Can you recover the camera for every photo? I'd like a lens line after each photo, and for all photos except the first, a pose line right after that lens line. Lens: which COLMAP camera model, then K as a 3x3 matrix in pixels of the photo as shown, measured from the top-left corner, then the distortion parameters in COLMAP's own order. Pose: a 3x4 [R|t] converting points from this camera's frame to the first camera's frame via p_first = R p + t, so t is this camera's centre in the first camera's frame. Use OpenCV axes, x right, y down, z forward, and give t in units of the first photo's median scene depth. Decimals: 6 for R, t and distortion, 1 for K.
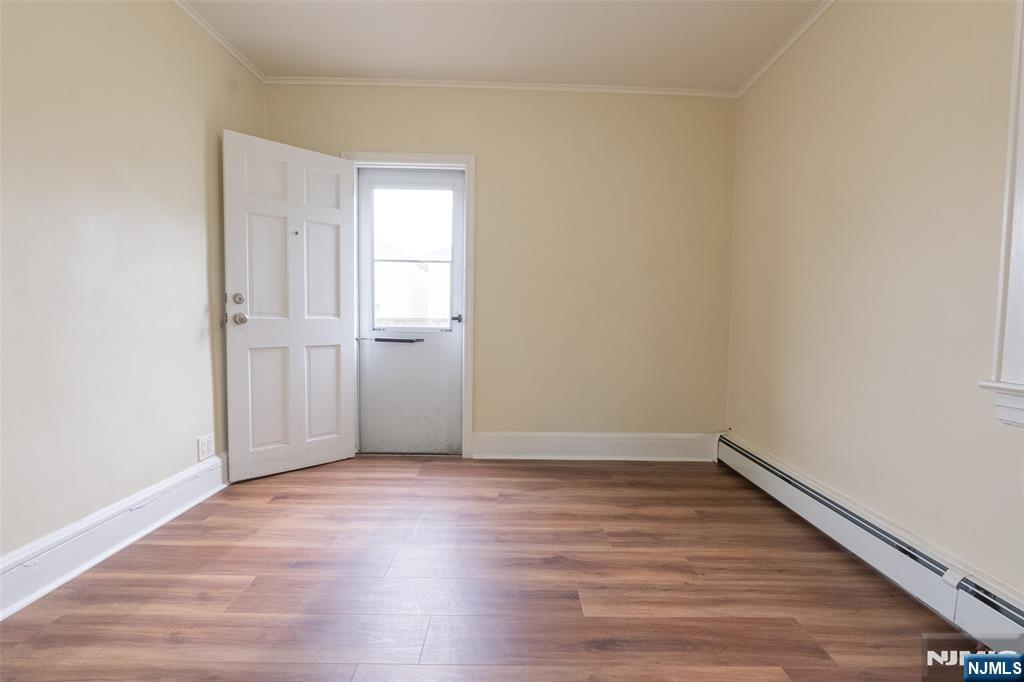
lens RADIAL K [[471.7, 0, 512.0], [0, 471.7, 341.0], [0, 0, 1]] dist [-0.003066, 0.000328]
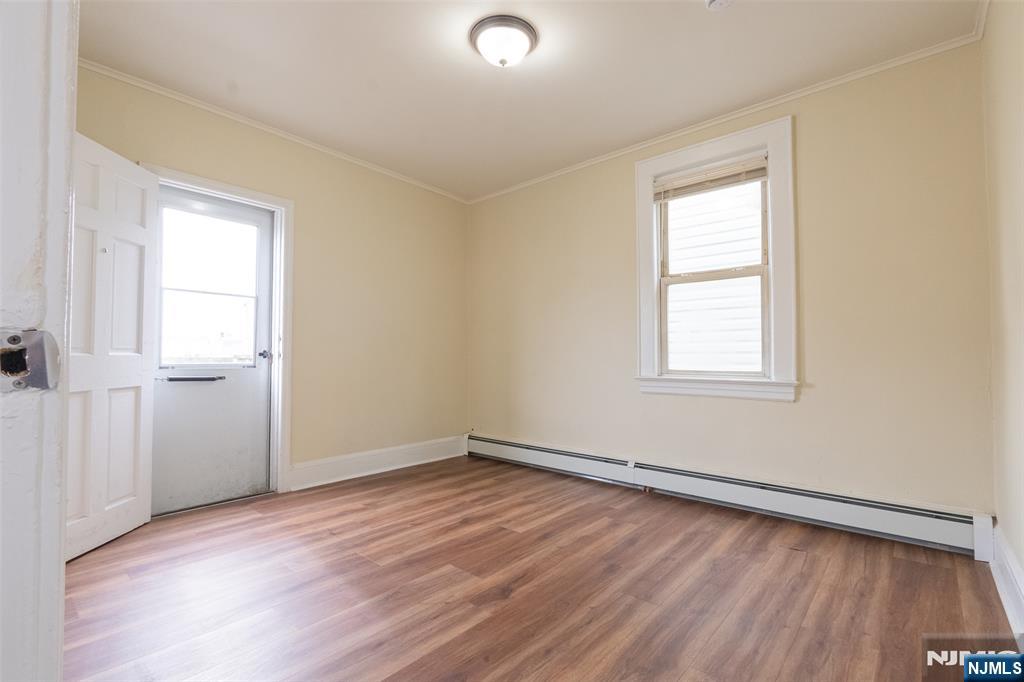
lens RADIAL K [[471.7, 0, 512.0], [0, 471.7, 341.0], [0, 0, 1]] dist [-0.003066, 0.000328]
pose [[0.658826, 0.013182, 0.752180, -0.568342], [0.045620, 0.997306, -0.057437, 0.006005], [-0.750911, 0.072155, 0.656450, -0.052896]]
